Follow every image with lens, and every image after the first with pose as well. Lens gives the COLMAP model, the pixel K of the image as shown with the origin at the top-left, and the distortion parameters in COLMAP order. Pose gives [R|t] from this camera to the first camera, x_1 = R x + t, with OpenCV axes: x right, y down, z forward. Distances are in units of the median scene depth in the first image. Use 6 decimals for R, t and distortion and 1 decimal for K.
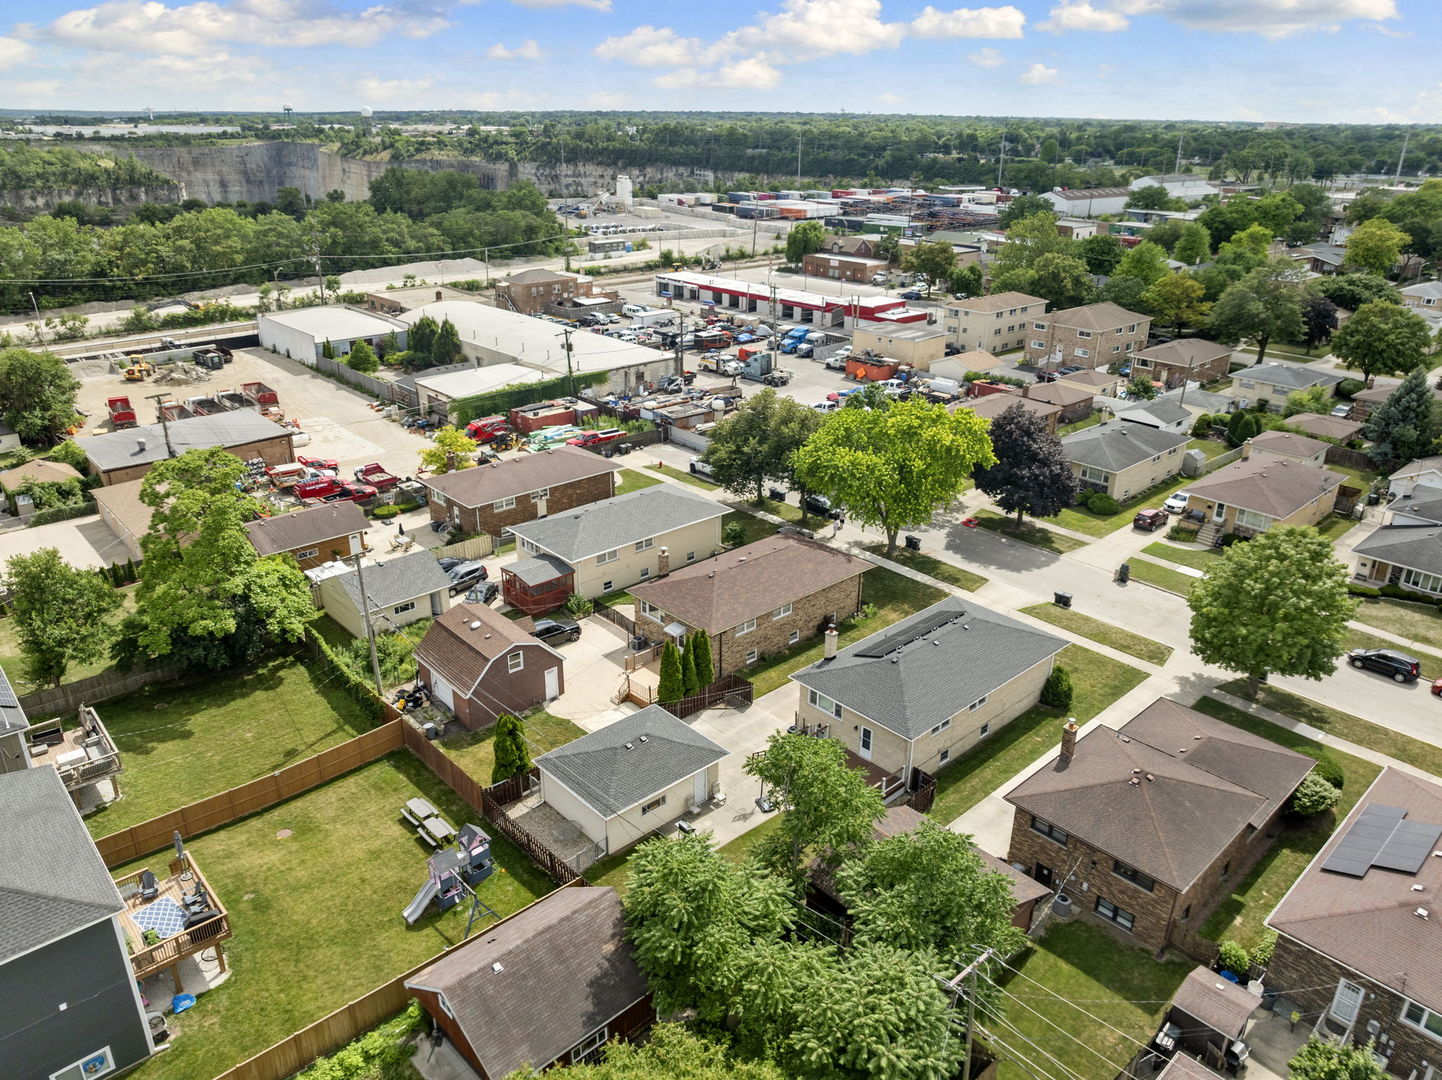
lens RADIAL K [[1017.8, 0, 716.6], [0, 1017.8, 542.9], [0, 0, 1]] dist [-0.035111, -0.004112]
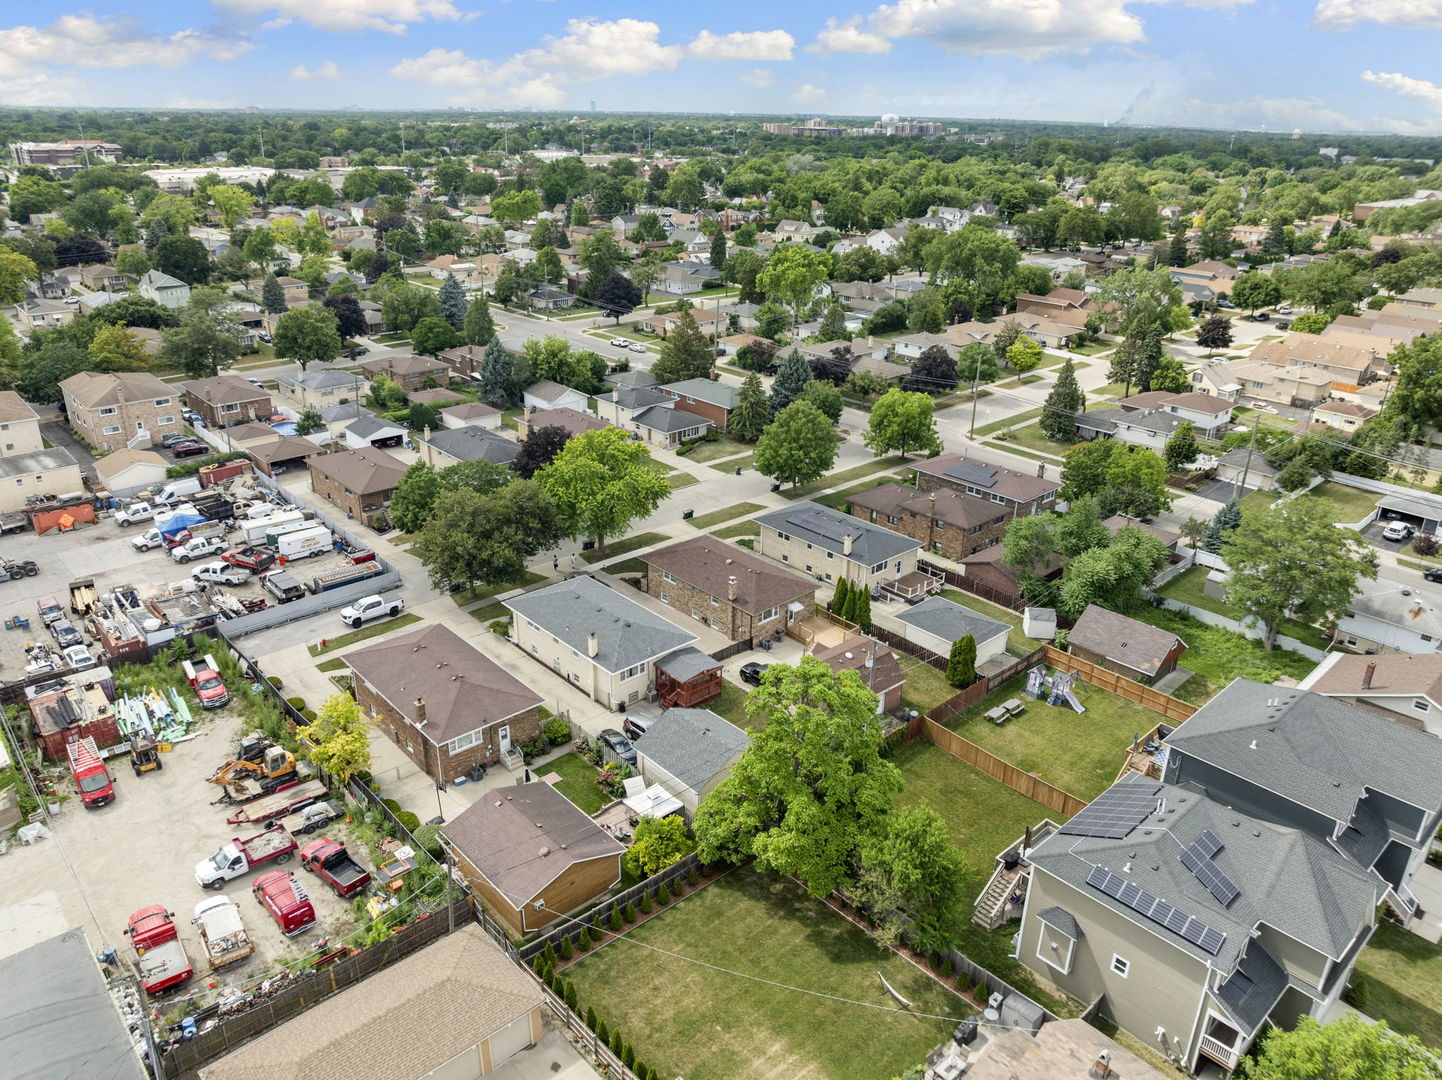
lens RADIAL K [[1017.8, 0, 716.6], [0, 1017.8, 542.9], [0, 0, 1]] dist [-0.035111, -0.004112]
pose [[0.005403, -0.400485, 0.916287, -0.714408], [0.376311, 0.849759, 0.369188, -0.302766], [-0.926478, 0.342814, 0.155298, 0.481998]]
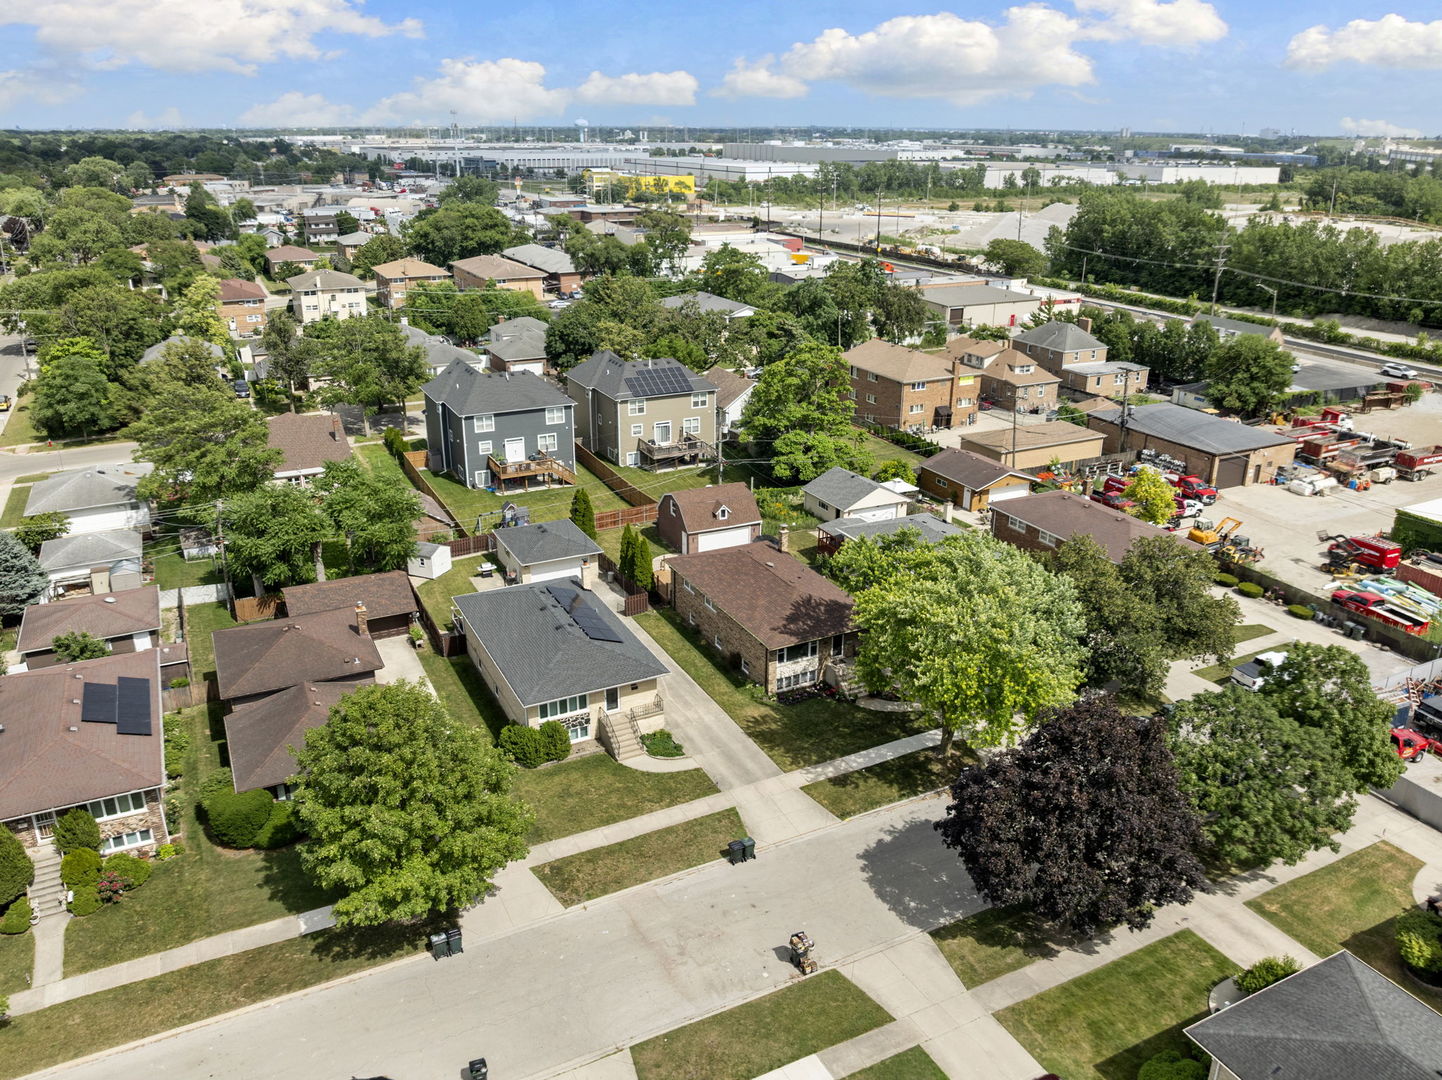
lens RADIAL K [[1078.8, 0, 720.0], [0, 1078.8, 535.1], [0, 0, 1]] dist [-0.034721, -0.005542]
pose [[-0.272043, 0.330776, -0.903648, 0.588575], [-0.383478, 0.824012, 0.417071, -0.256686], [0.882574, 0.459991, -0.097322, 0.628691]]
